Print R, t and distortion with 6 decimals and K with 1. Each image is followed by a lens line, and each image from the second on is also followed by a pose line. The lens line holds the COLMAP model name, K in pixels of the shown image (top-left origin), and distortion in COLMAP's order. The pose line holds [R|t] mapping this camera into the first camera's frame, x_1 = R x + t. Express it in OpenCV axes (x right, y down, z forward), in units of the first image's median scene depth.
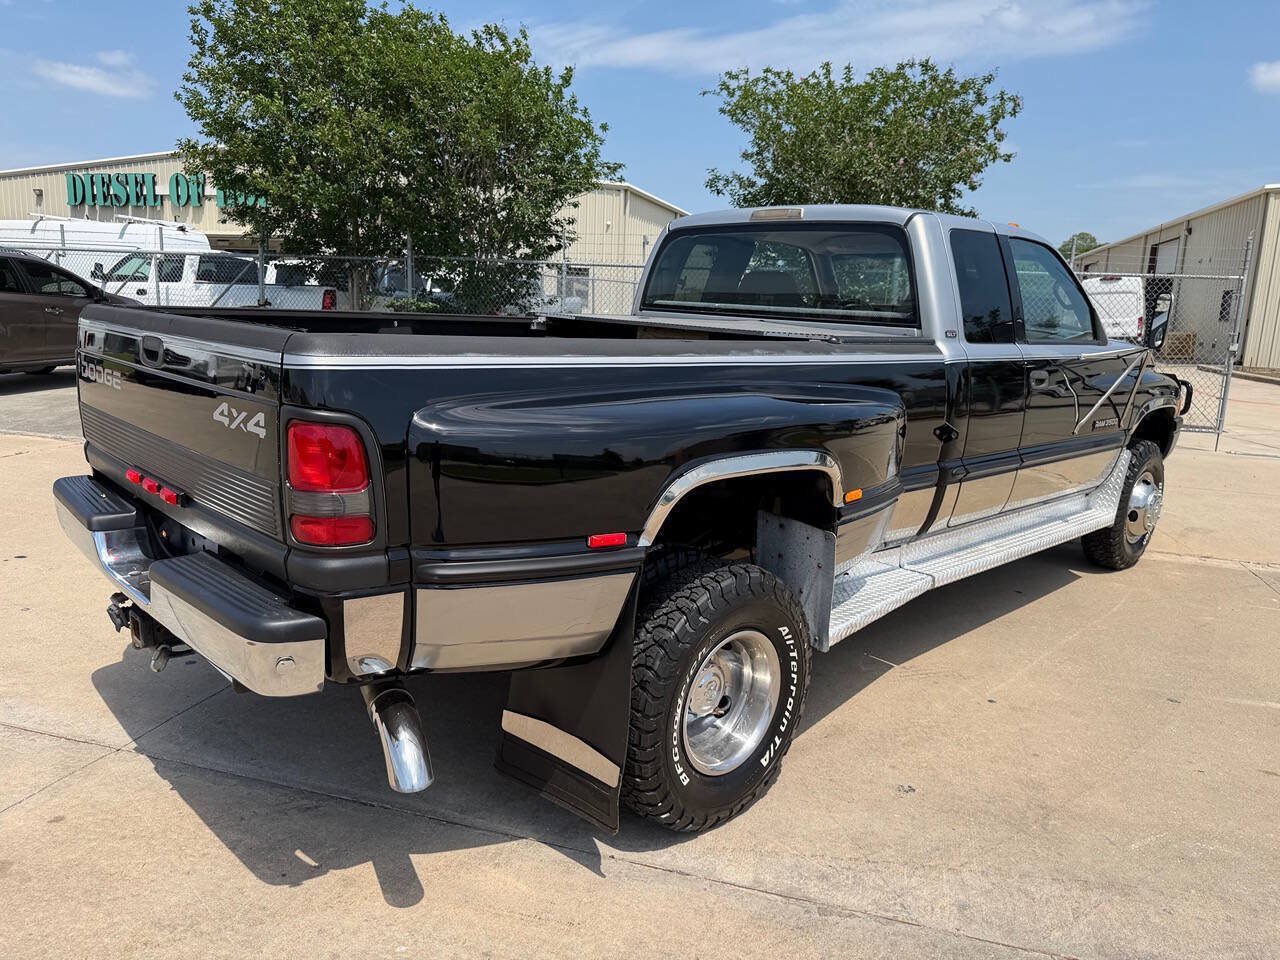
lens RADIAL K [[905.8, 0, 637.7], [0, 905.8, 491.9], [0, 0, 1]] dist [0.060078, -0.081745]
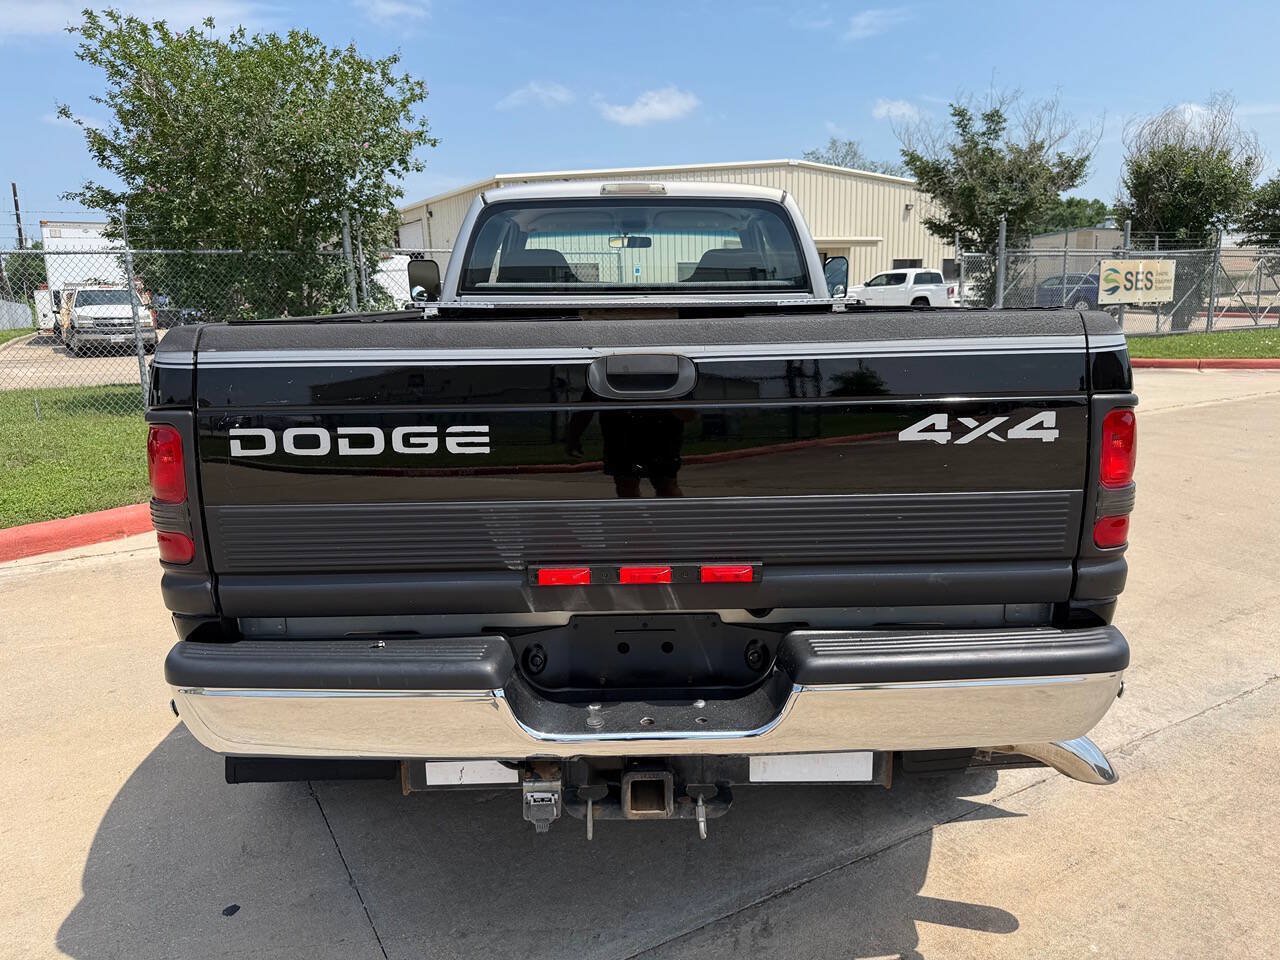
lens RADIAL K [[905.8, 0, 648.4], [0, 905.8, 477.4], [0, 0, 1]] dist [0.060078, -0.081745]
pose [[0.677693, -0.197919, 0.708210, -0.742764], [0.195184, 0.976967, 0.086253, -0.100204], [-0.708968, 0.079778, 0.700714, 0.397380]]
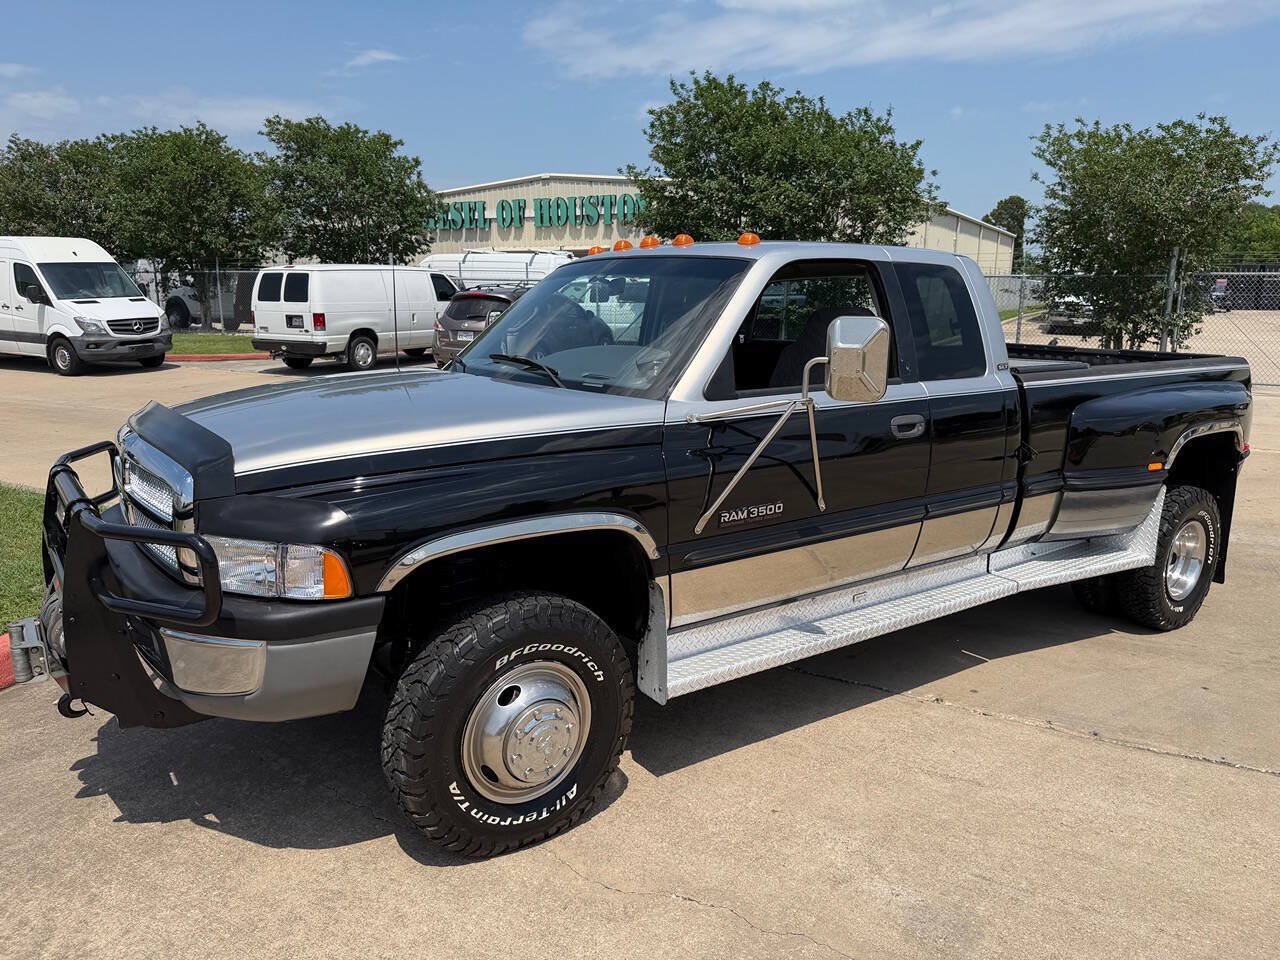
lens RADIAL K [[905.8, 0, 645.7], [0, 905.8, 485.0], [0, 0, 1]] dist [0.060078, -0.081745]
pose [[0.979889, 0.004143, -0.199501, -0.711849], [-0.001526, 0.999911, 0.013271, 0.178623], [0.199539, -0.012699, 0.979808, -1.681508]]
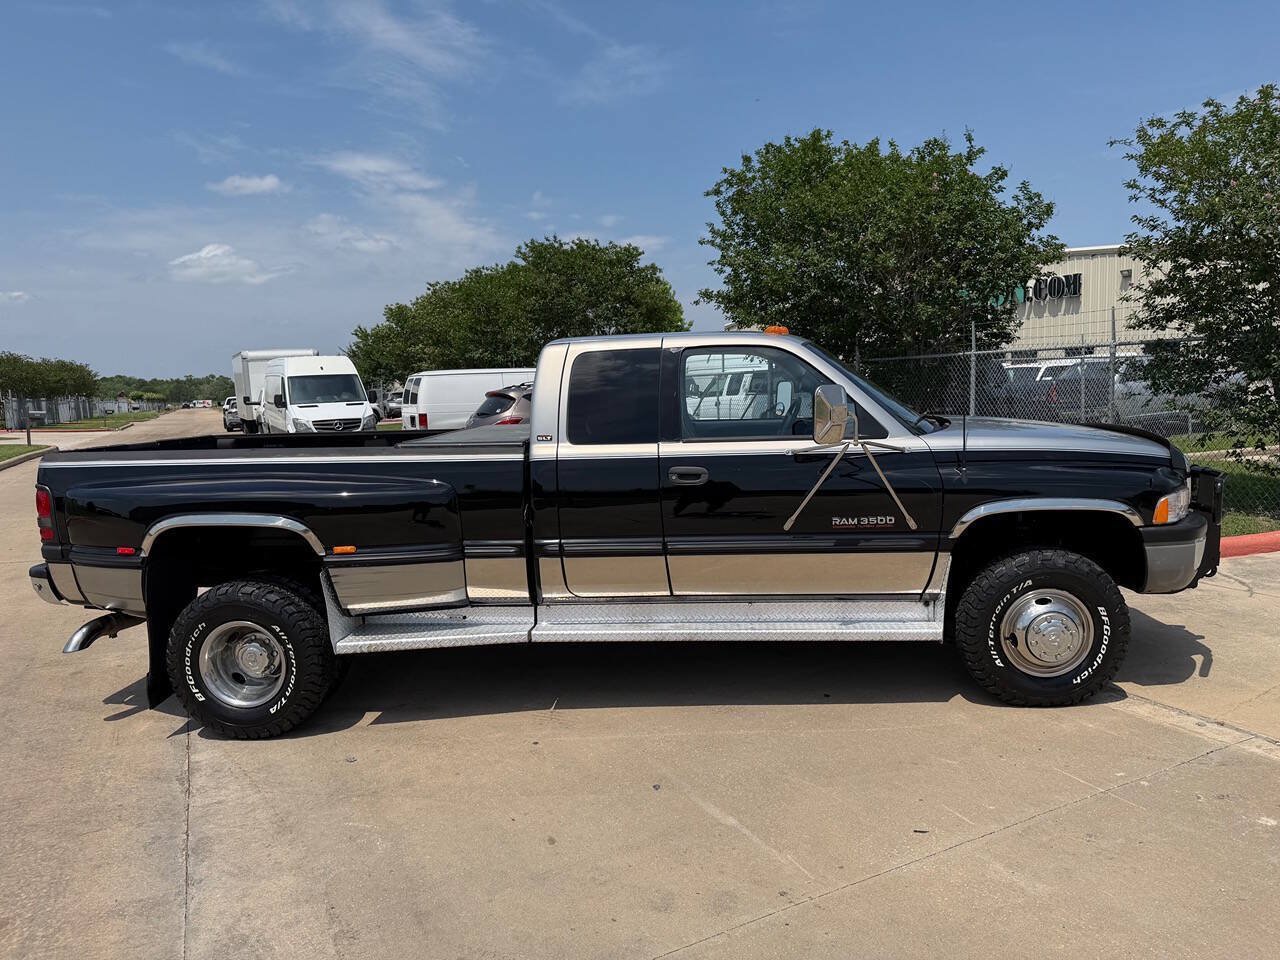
lens RADIAL K [[905.8, 0, 647.2], [0, 905.8, 498.3], [0, 0, 1]] dist [0.060078, -0.081745]
pose [[0.675077, 0.025499, -0.737307, 1.469781], [-0.092495, 0.994442, -0.050297, -0.045956], [0.731926, 0.102152, 0.673683, 0.301262]]
